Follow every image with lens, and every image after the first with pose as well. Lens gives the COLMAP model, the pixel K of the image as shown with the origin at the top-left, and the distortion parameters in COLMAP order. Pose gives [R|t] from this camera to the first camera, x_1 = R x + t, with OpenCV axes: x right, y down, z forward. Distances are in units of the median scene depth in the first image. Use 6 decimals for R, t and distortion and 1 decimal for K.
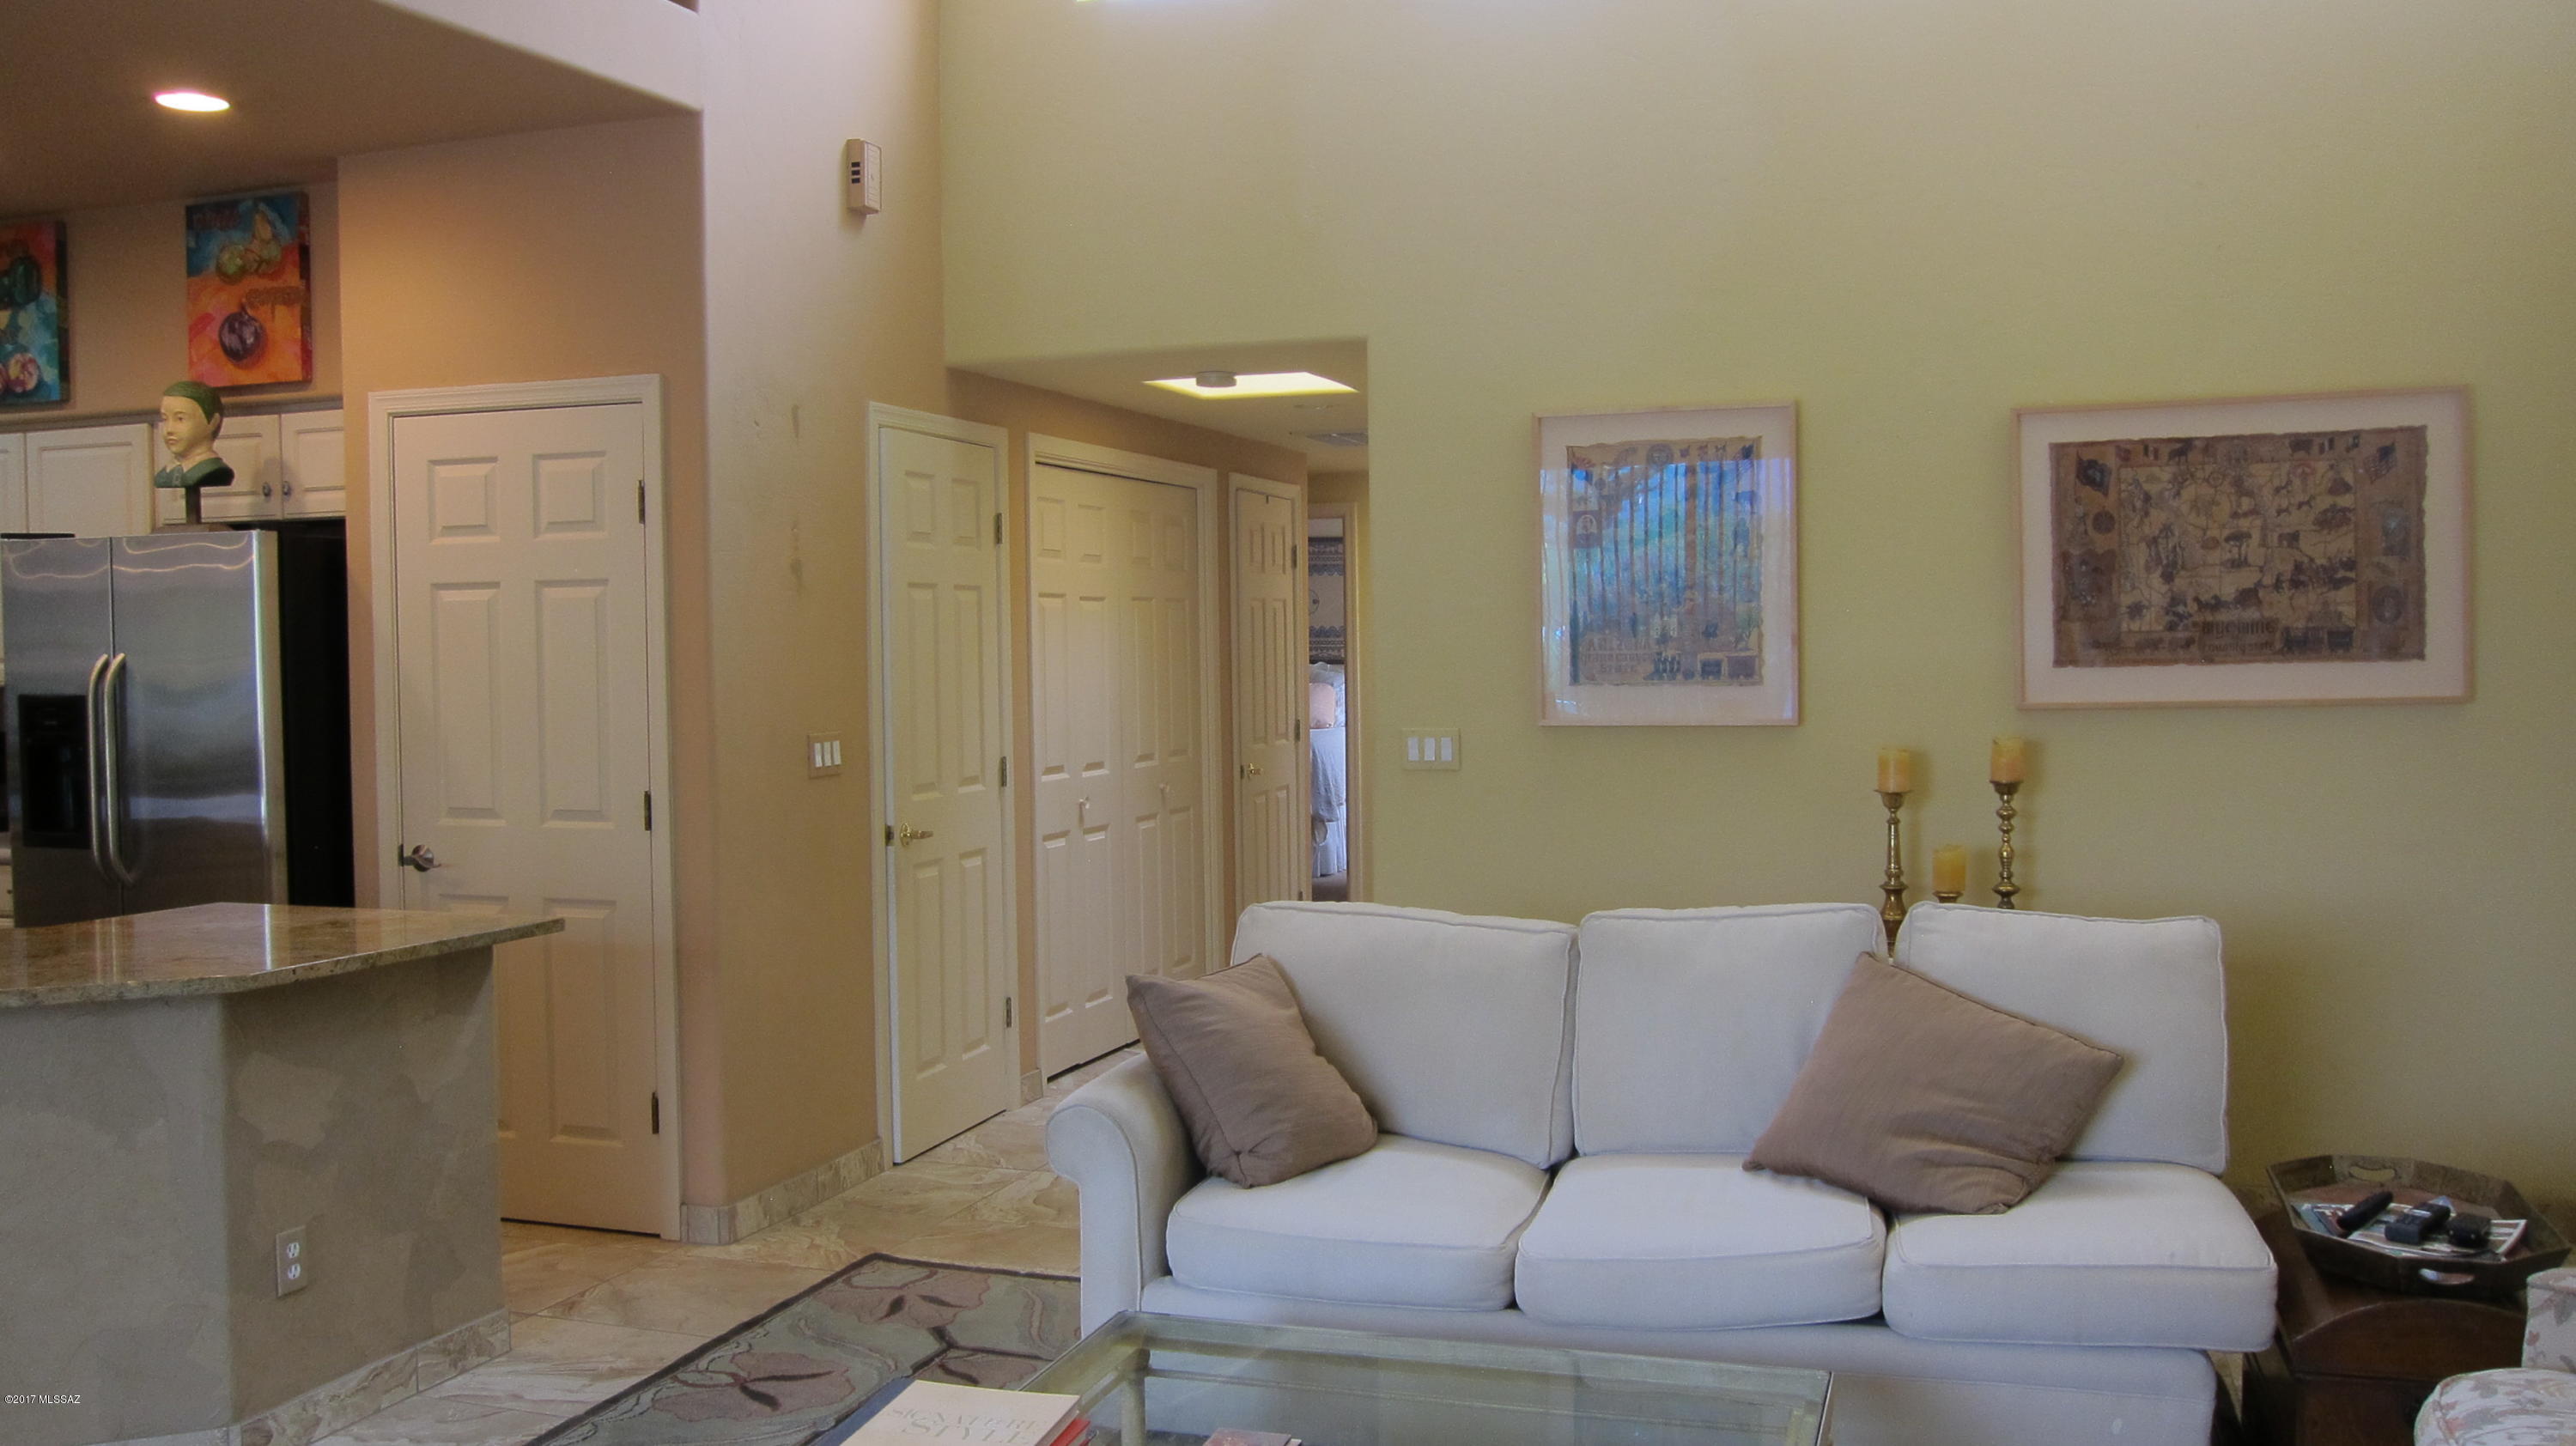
lens RADIAL K [[2193.0, 0, 1311.0], [0, 2193.0, 712.6], [0, 0, 1]] dist [-0.055596, 0.013712]
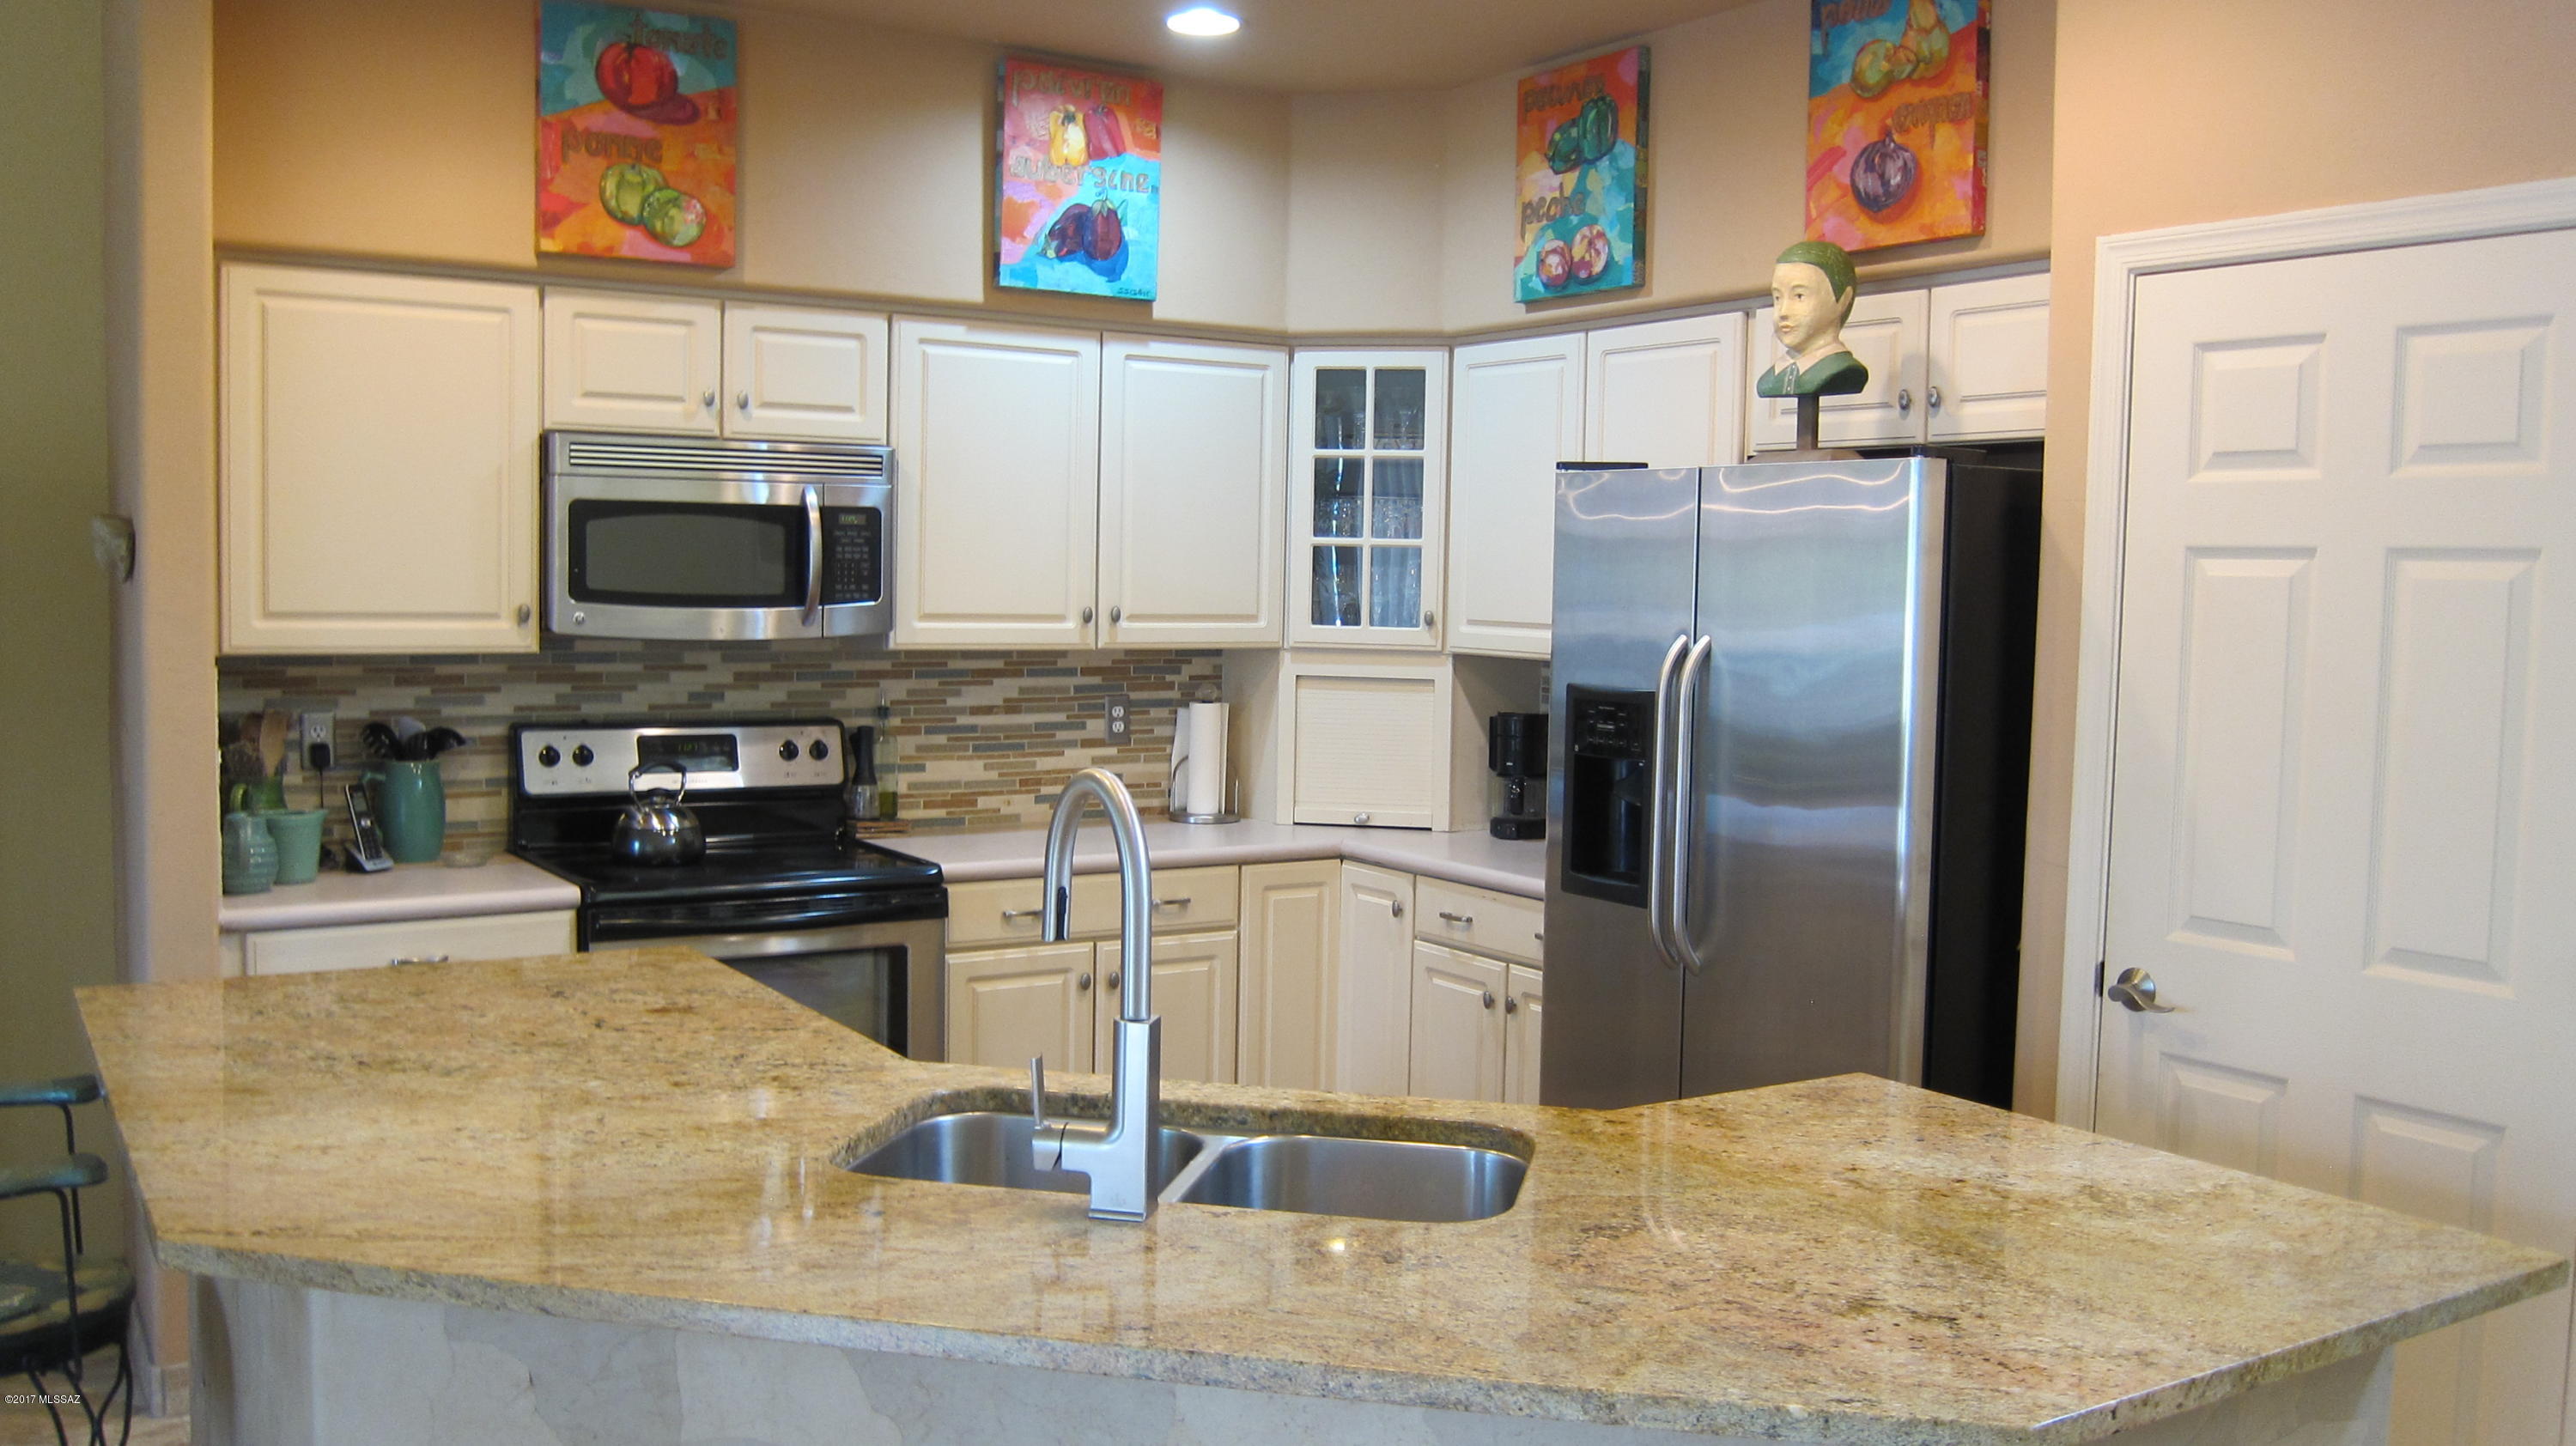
lens RADIAL K [[2193.0, 0, 1285.4], [0, 2193.0, 734.9], [0, 0, 1]] dist [-0.055596, 0.013712]
pose [[0.793696, 0.072442, -0.603986, -0.224290], [-0.050036, 0.997294, 0.053863, -0.025828], [0.606253, -0.012530, 0.795173, 0.347569]]
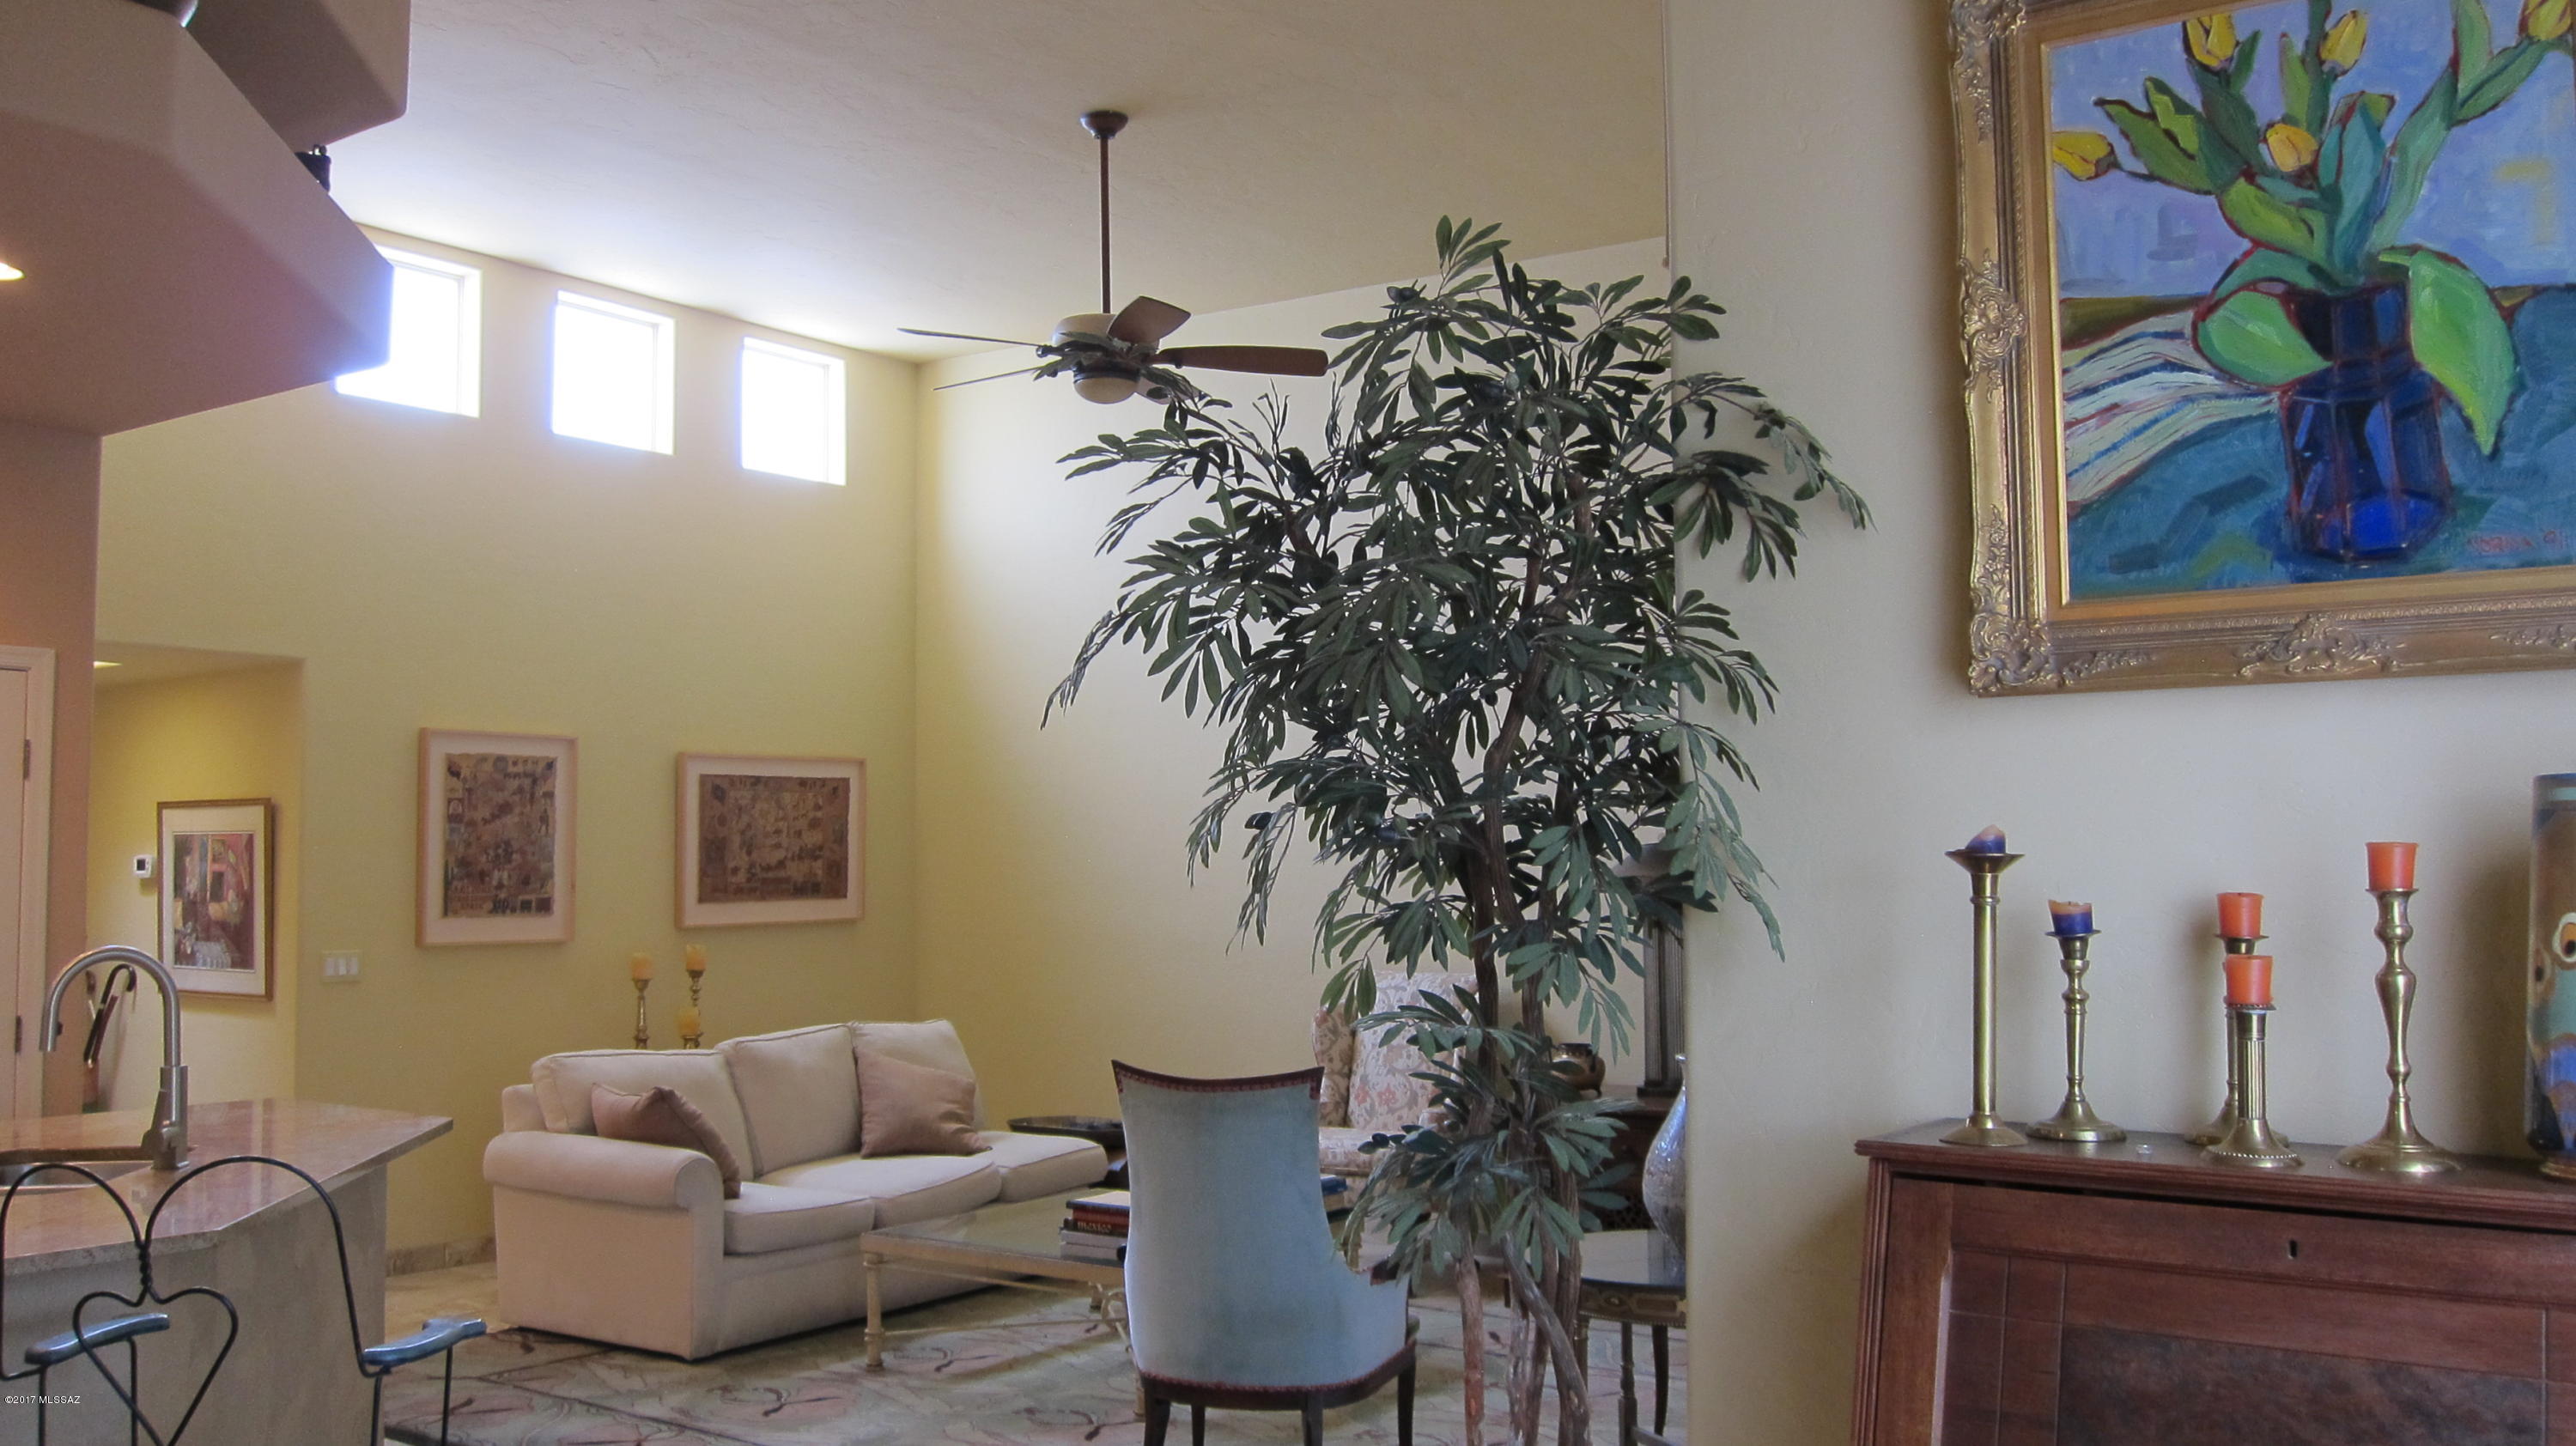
lens RADIAL K [[2193.0, 0, 1283.3], [0, 2193.0, 729.4], [0, 0, 1]] dist [-0.055596, 0.013712]
pose [[0.293353, 0.073799, 0.953151, -1.150559], [0.036542, 0.995422, -0.088319, 0.011410], [-0.955306, 0.060738, 0.289313, 0.047921]]
